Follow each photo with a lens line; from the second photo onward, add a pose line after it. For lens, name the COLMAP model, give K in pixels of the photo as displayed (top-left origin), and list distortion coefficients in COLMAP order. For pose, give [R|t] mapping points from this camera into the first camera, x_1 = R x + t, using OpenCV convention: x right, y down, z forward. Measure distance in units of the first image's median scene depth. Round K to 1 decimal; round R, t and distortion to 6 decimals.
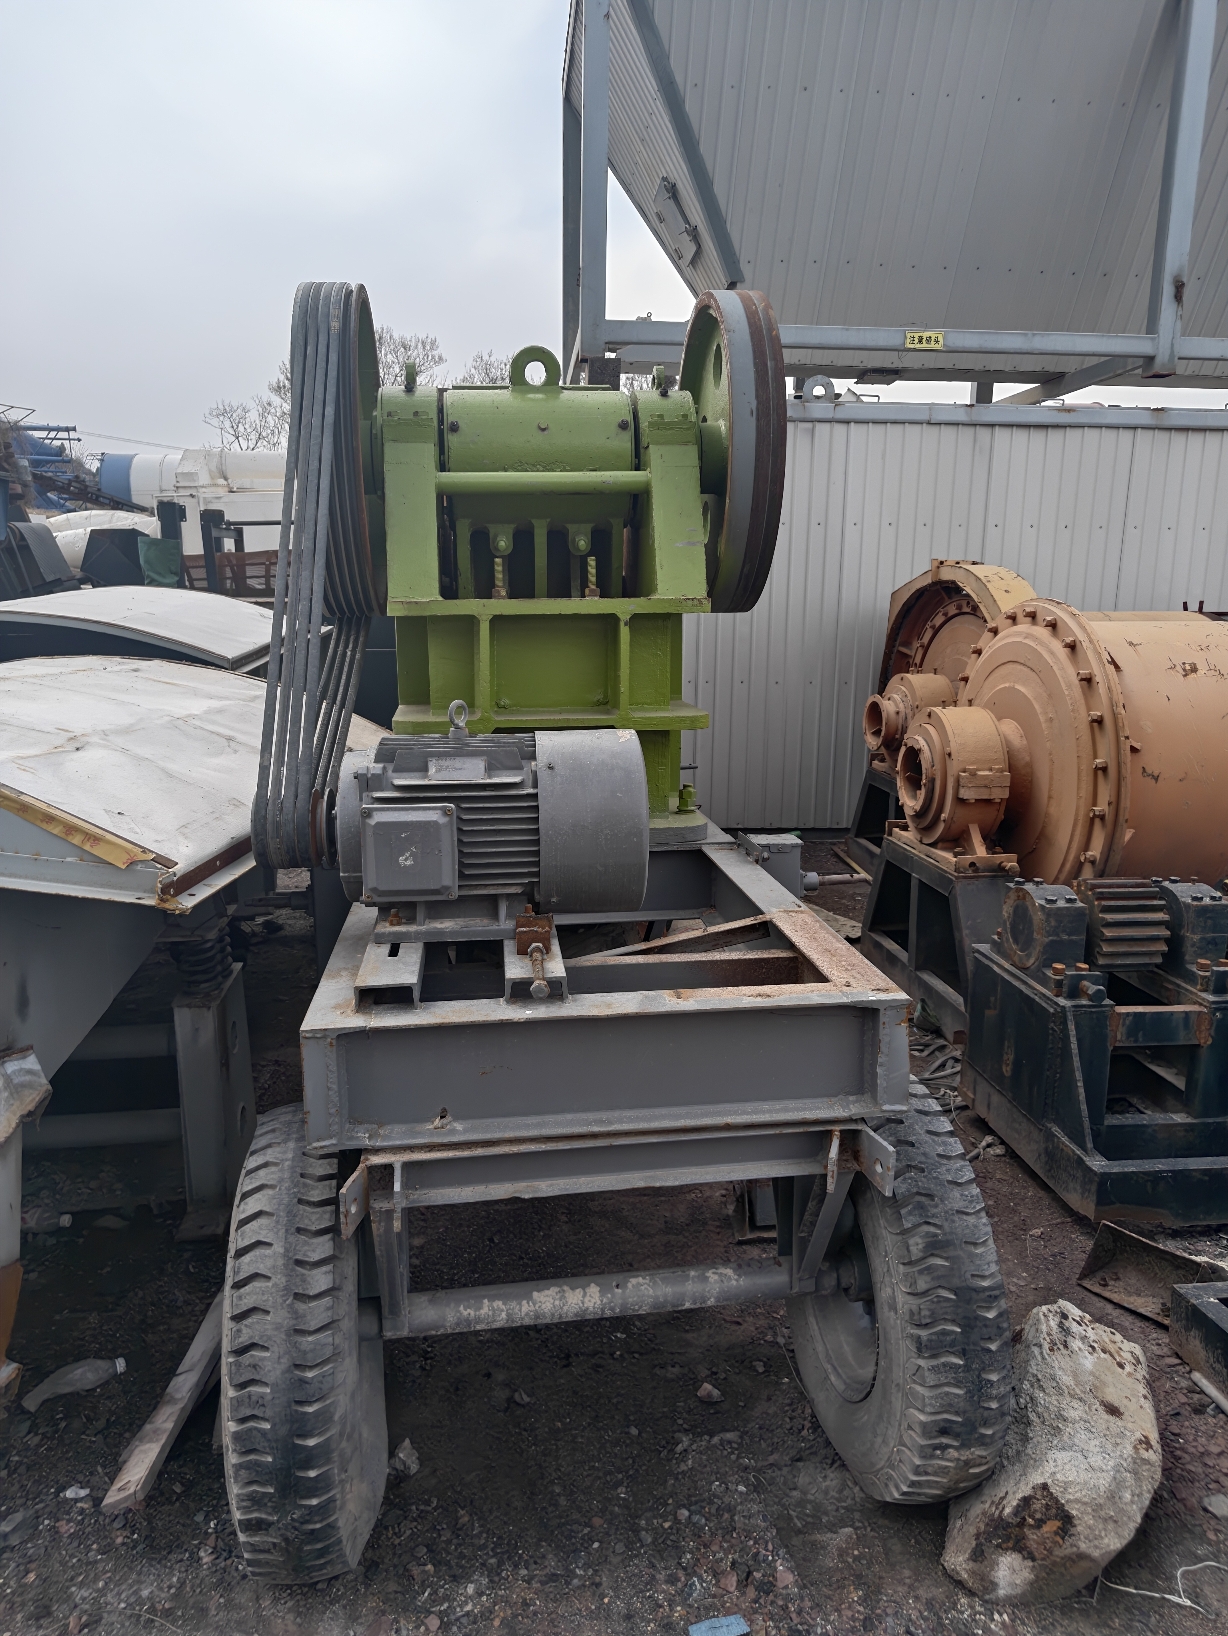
lens RADIAL K [[1129.8, 0, 610.1], [0, 1129.8, 829.5], [0, 0, 1]] dist [0.032514, -0.020677]
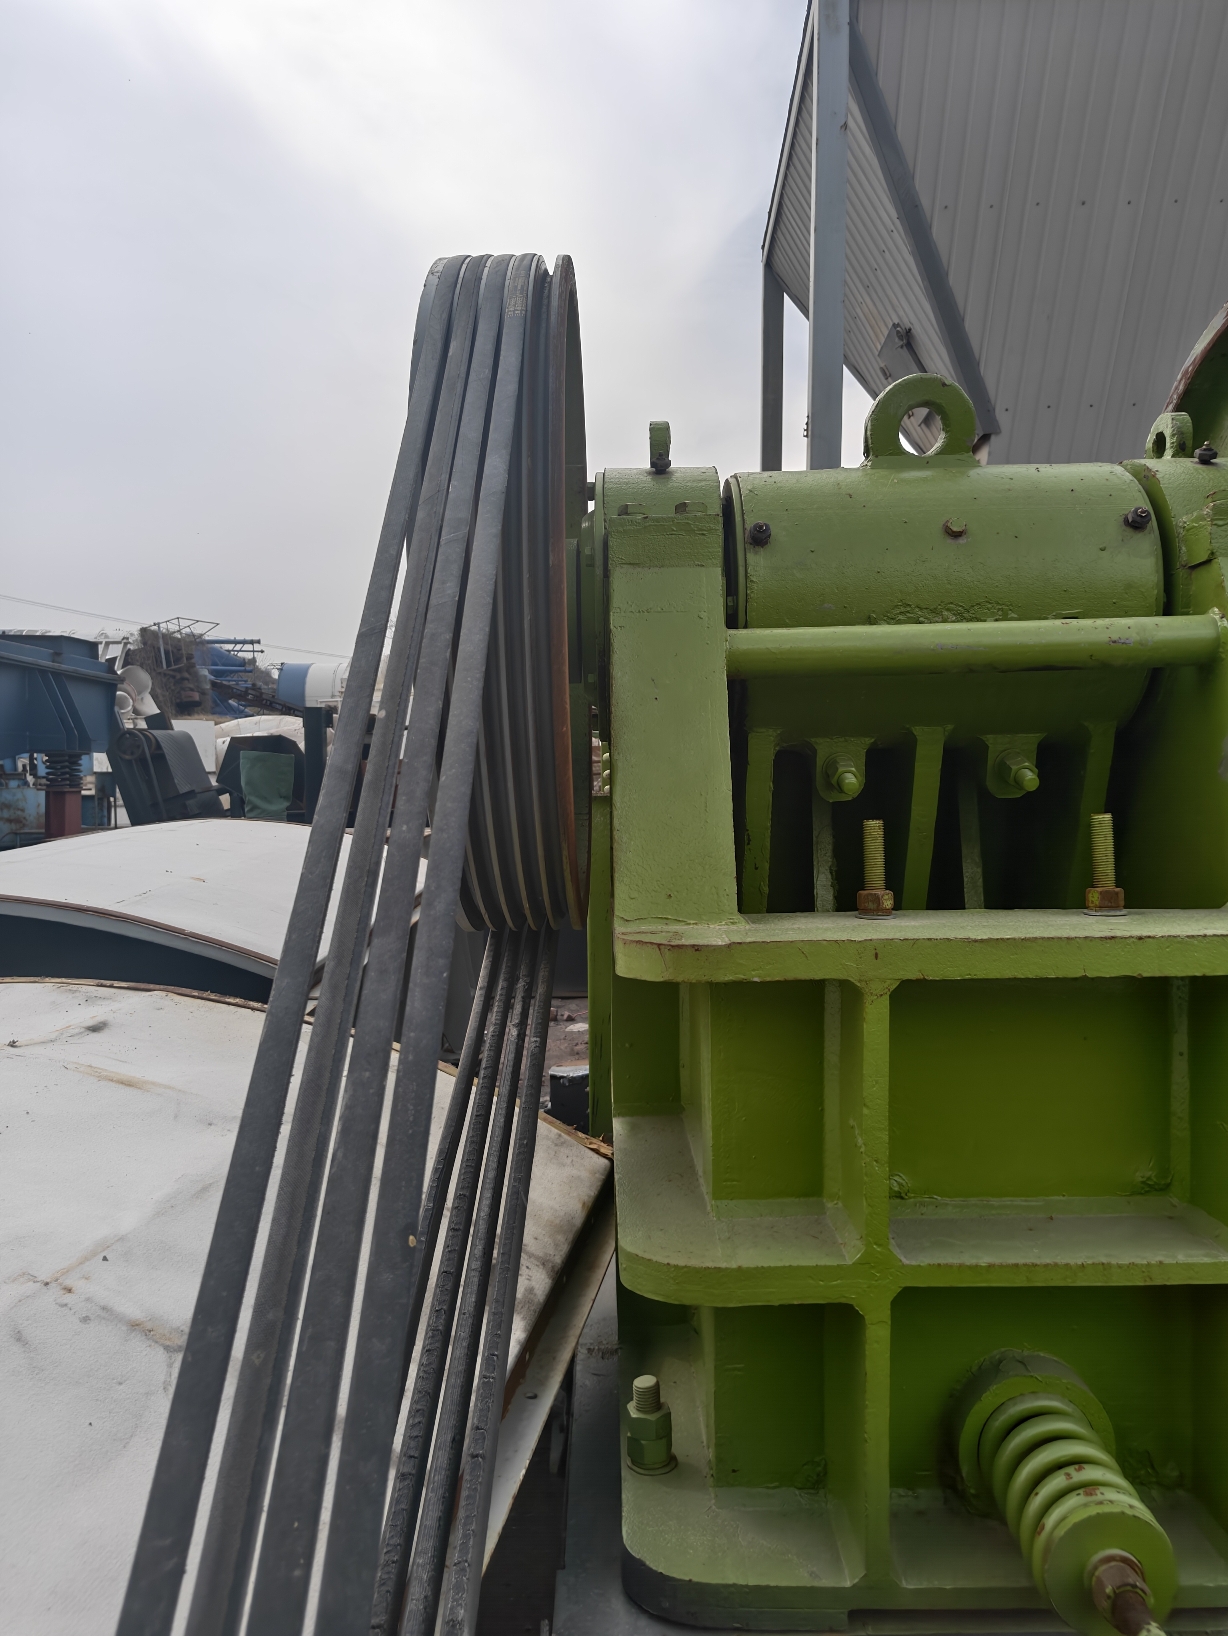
lens RADIAL K [[1129.8, 0, 606.8], [0, 1129.8, 812.4], [0, 0, 1]] dist [0.032514, -0.020677]
pose [[0.991335, -0.001825, -0.131342, -0.132970], [-0.022097, 0.983336, -0.180448, -0.154614], [0.129483, 0.181787, 0.974776, 0.544675]]
